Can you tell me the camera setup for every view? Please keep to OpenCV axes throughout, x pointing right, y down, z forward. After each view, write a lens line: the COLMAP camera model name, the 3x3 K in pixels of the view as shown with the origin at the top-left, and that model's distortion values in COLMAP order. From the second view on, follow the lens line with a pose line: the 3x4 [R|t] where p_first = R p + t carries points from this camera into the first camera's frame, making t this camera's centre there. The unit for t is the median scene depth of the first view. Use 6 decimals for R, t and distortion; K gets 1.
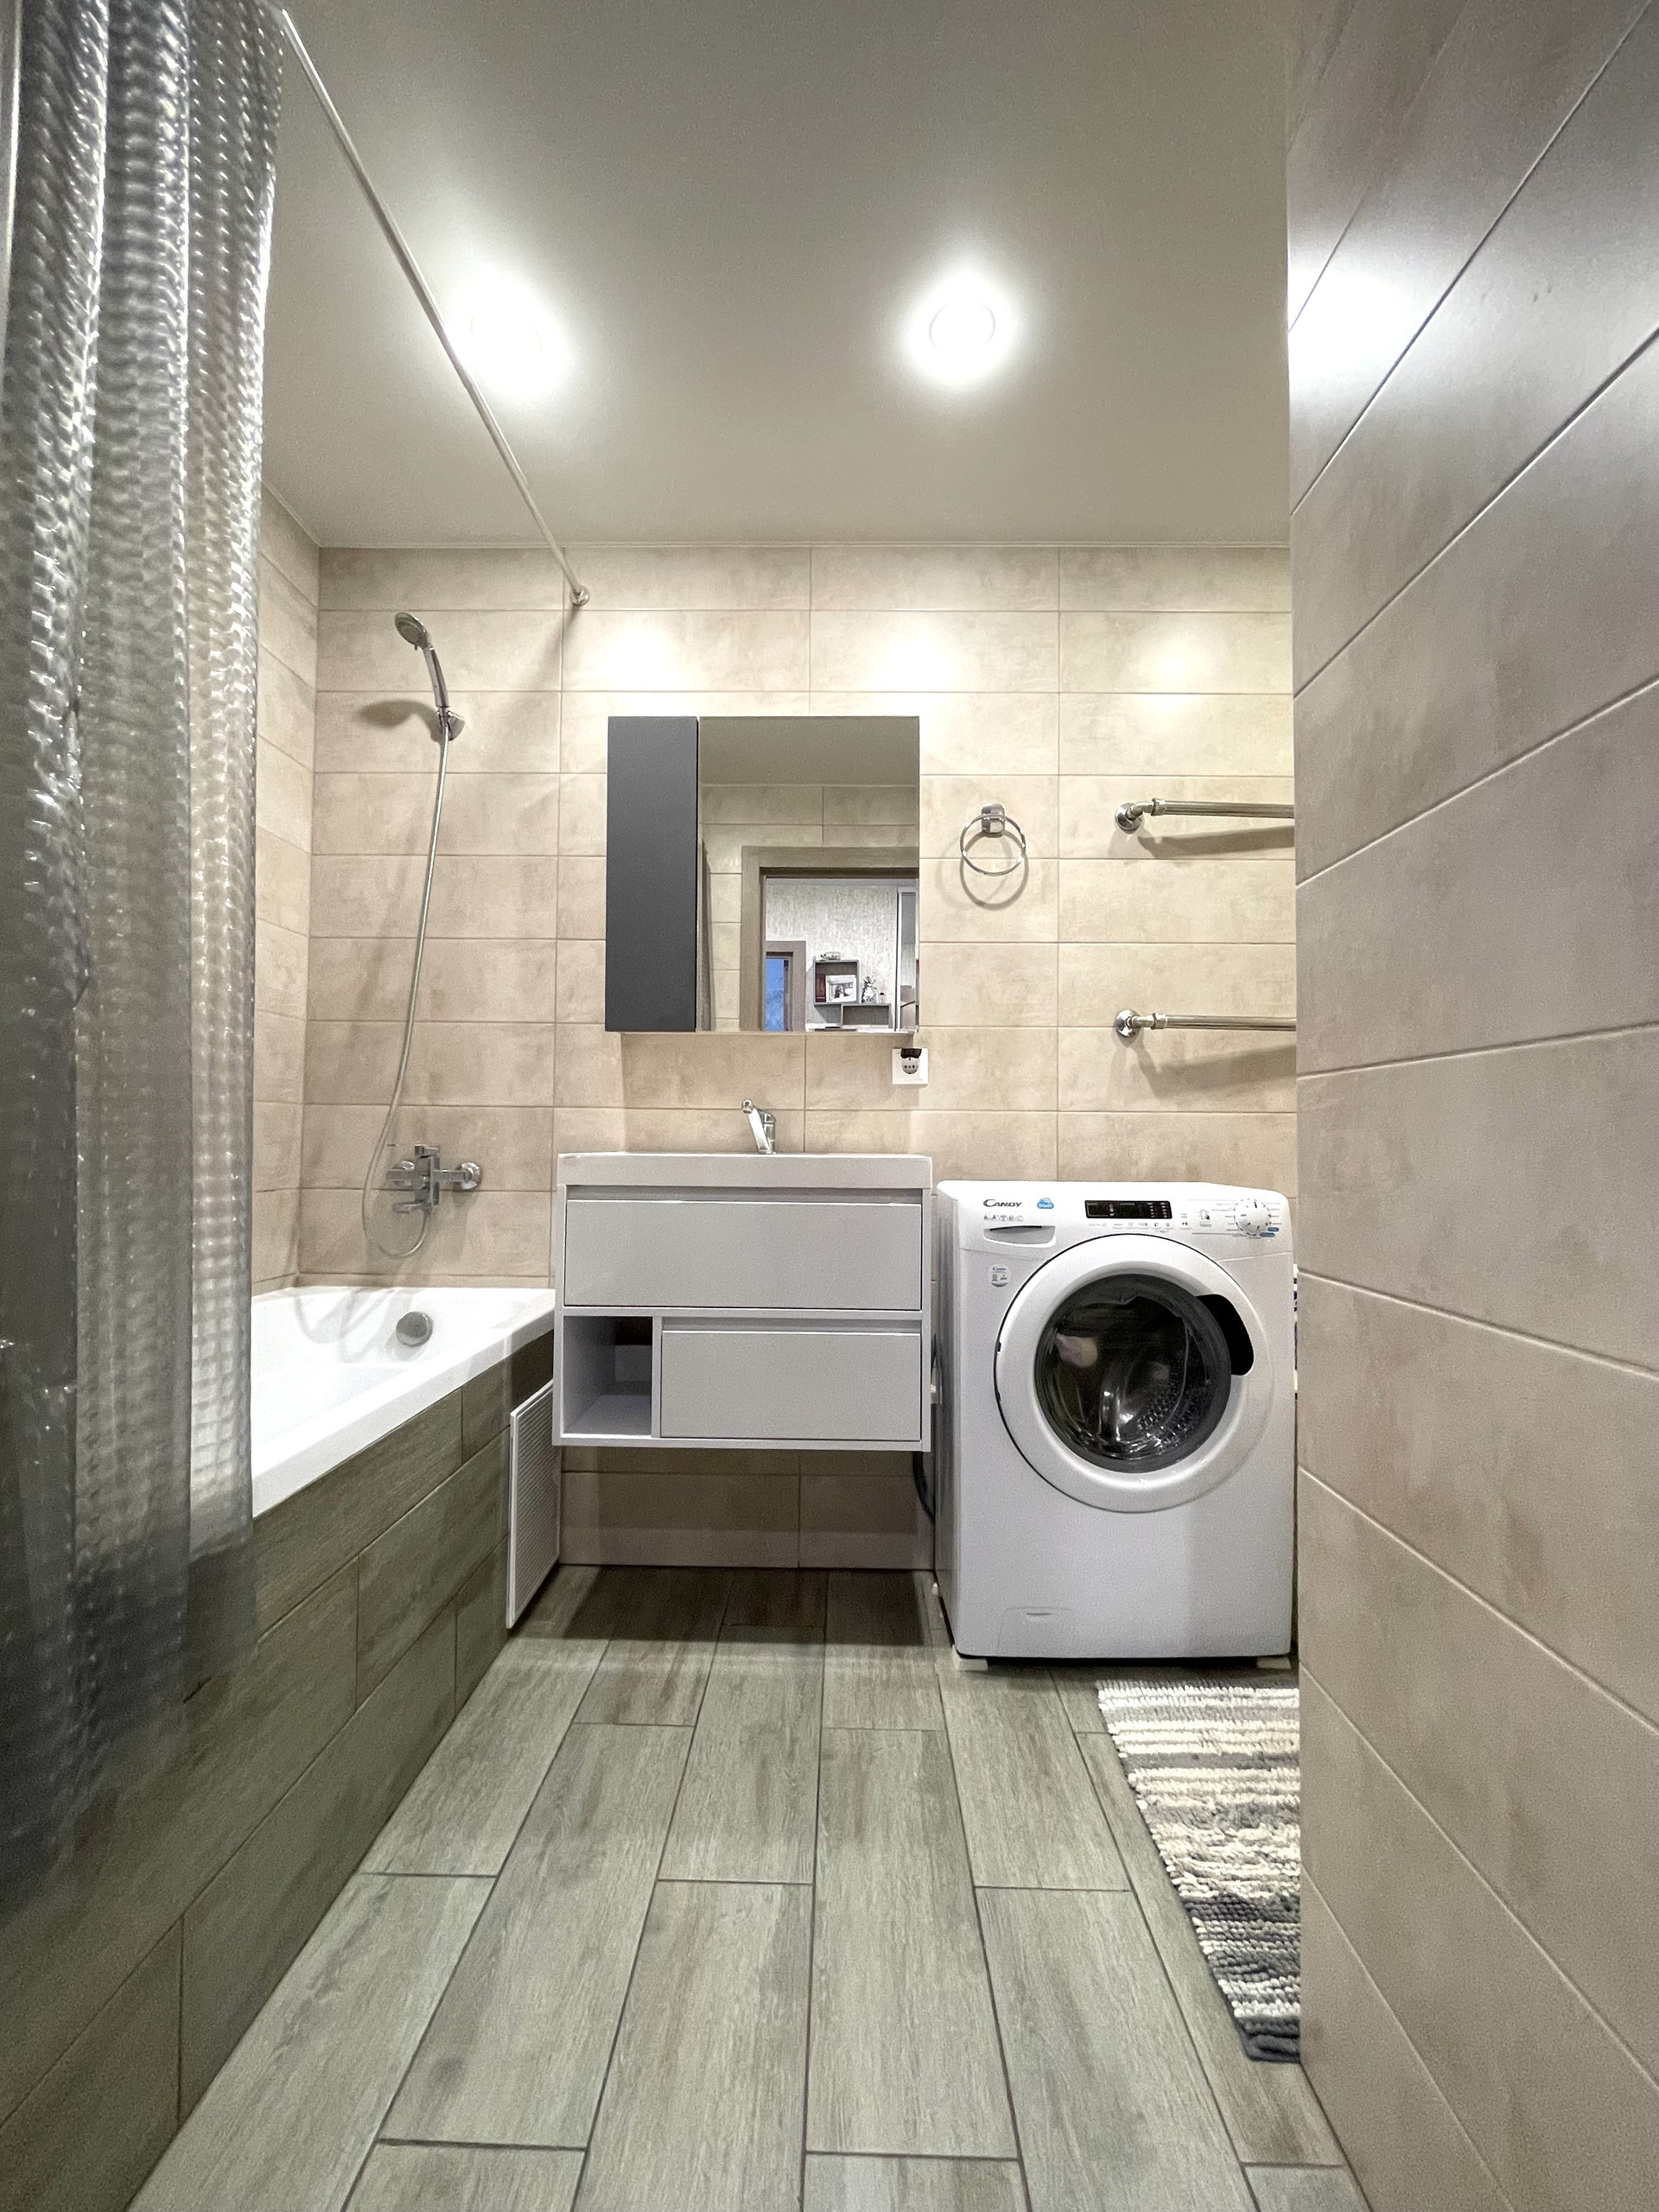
lens RADIAL K [[889.1, 0, 821.9], [0, 889.1, 1107.6], [0, 0, 1]] dist [-0.000734, -0.001677]
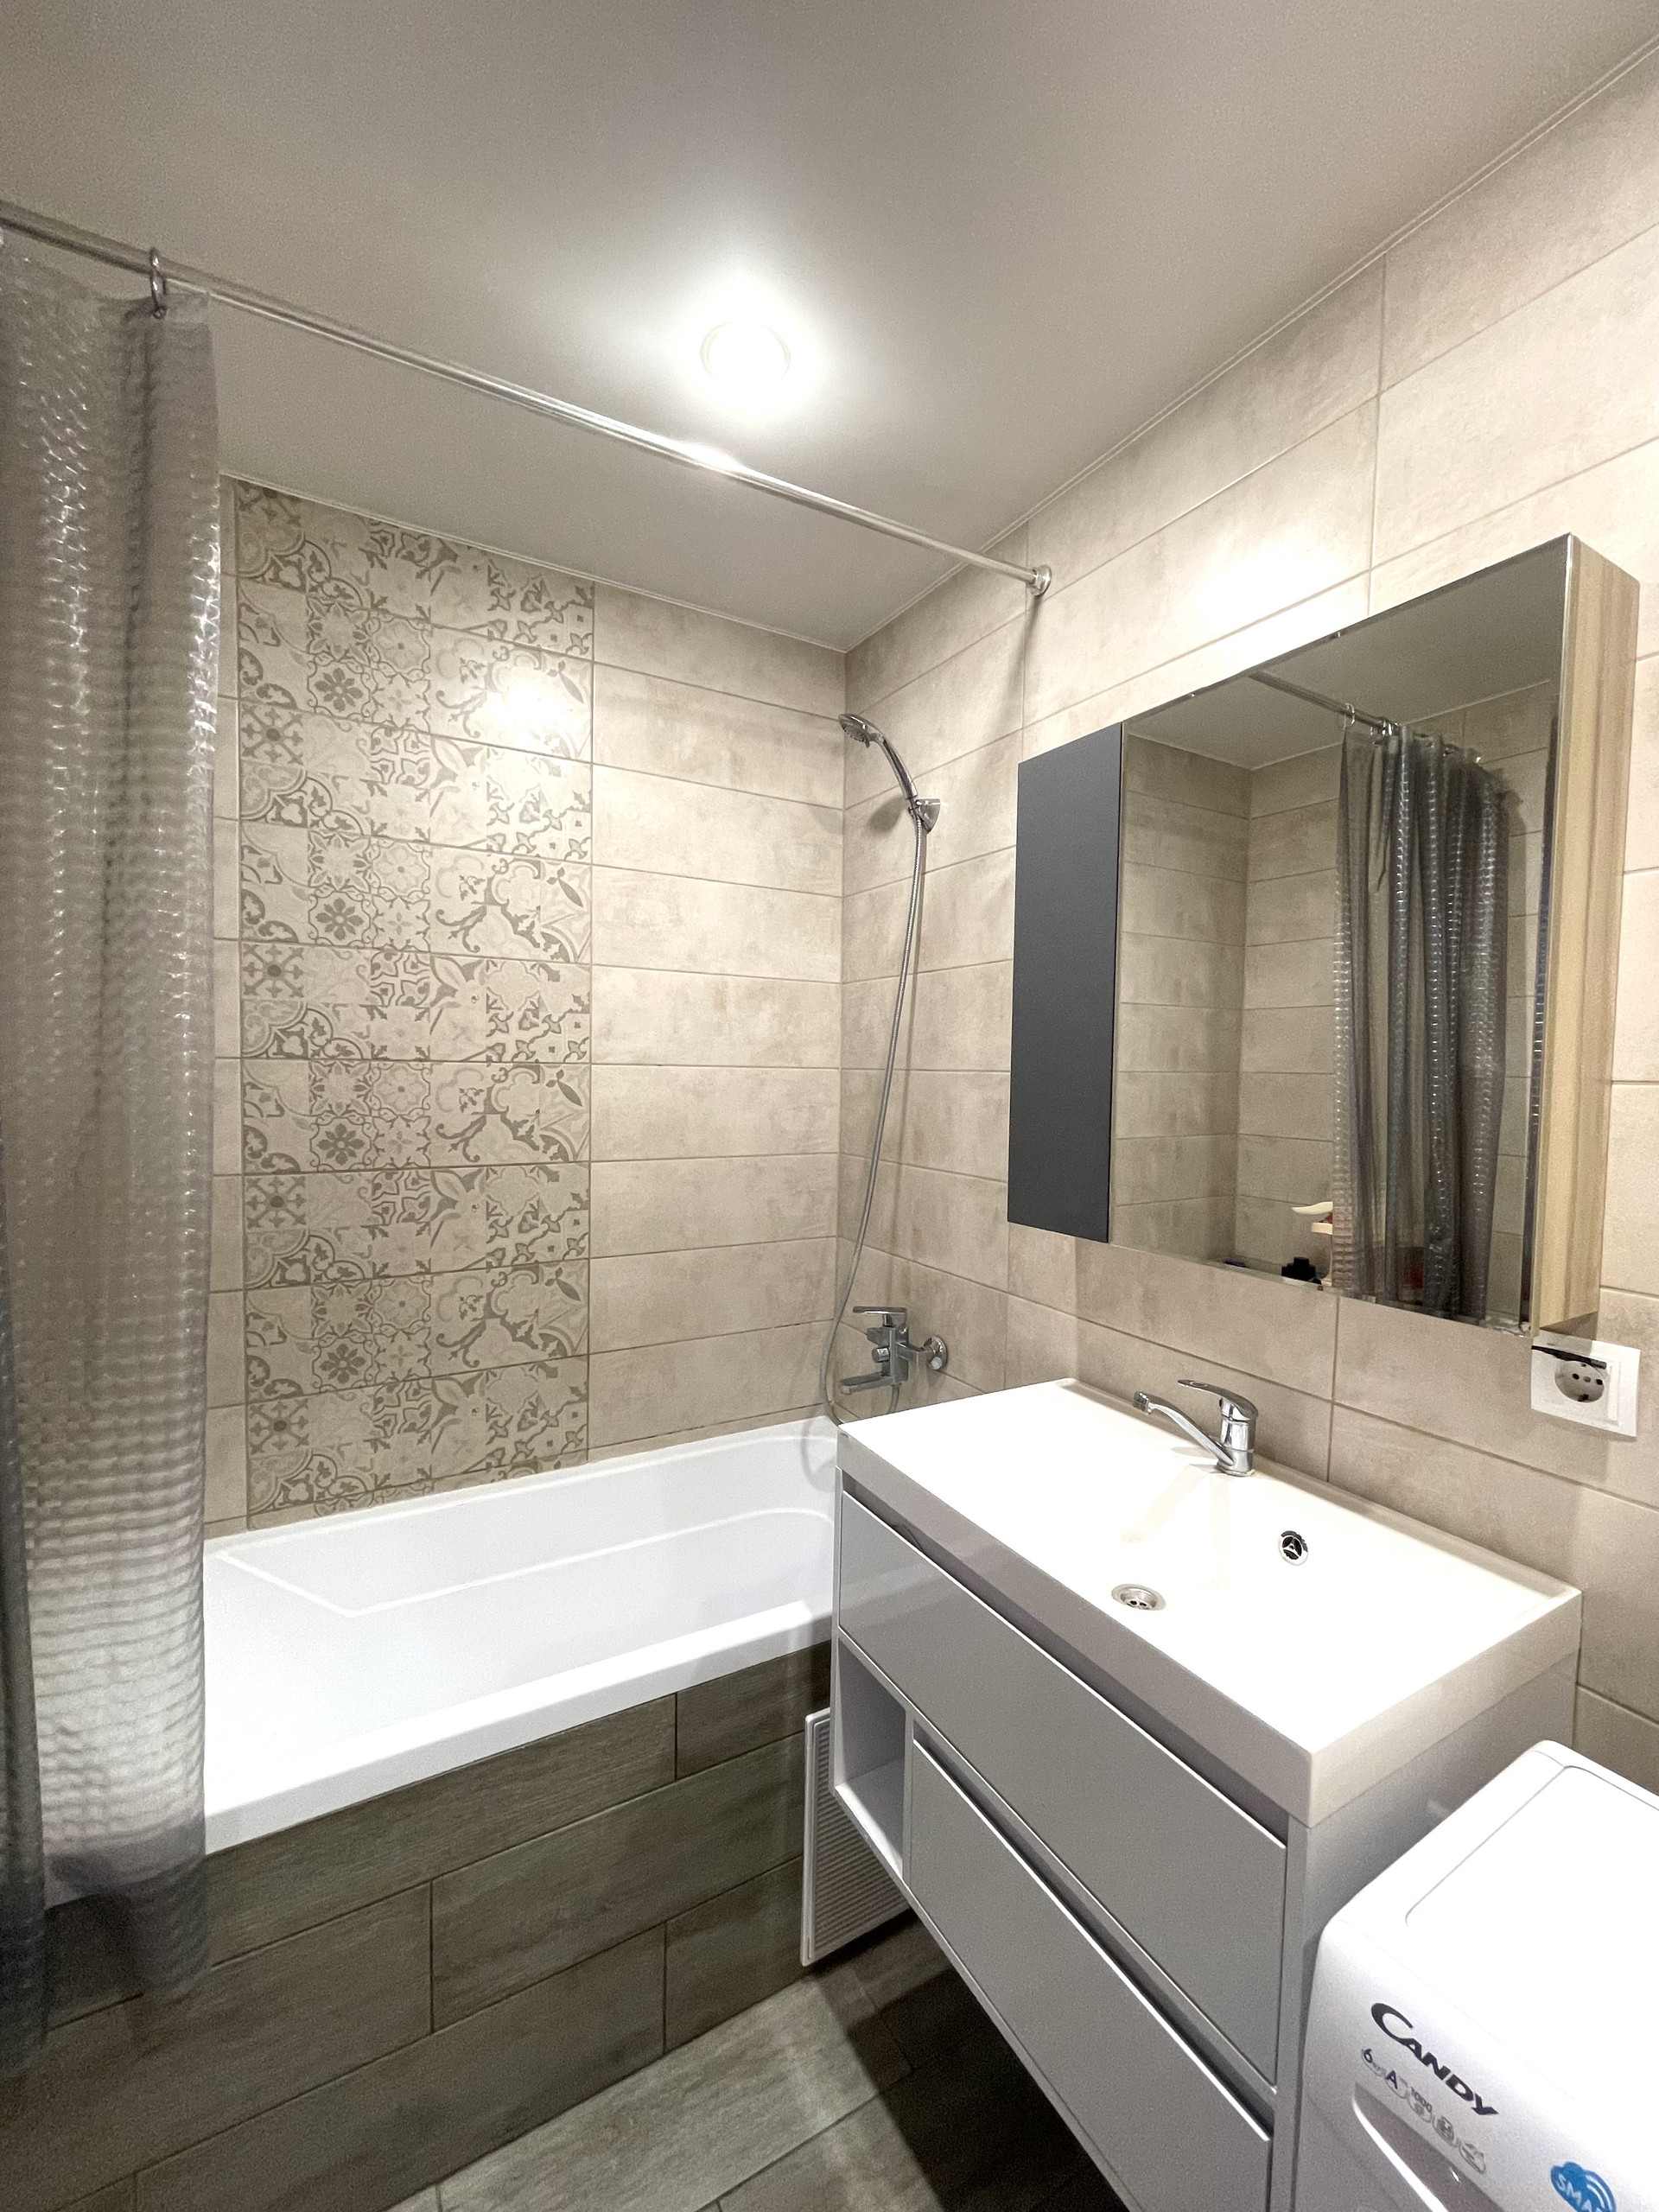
lens RADIAL K [[889.1, 0, 838.0], [0, 889.1, 1116.0], [0, 0, 1]] dist [-0.000734, -0.001677]
pose [[0.528198, 0.041140, -0.848124, 0.261427], [0.012977, 0.998318, 0.056507, -0.197861], [0.849022, -0.040853, 0.526776, 0.483308]]
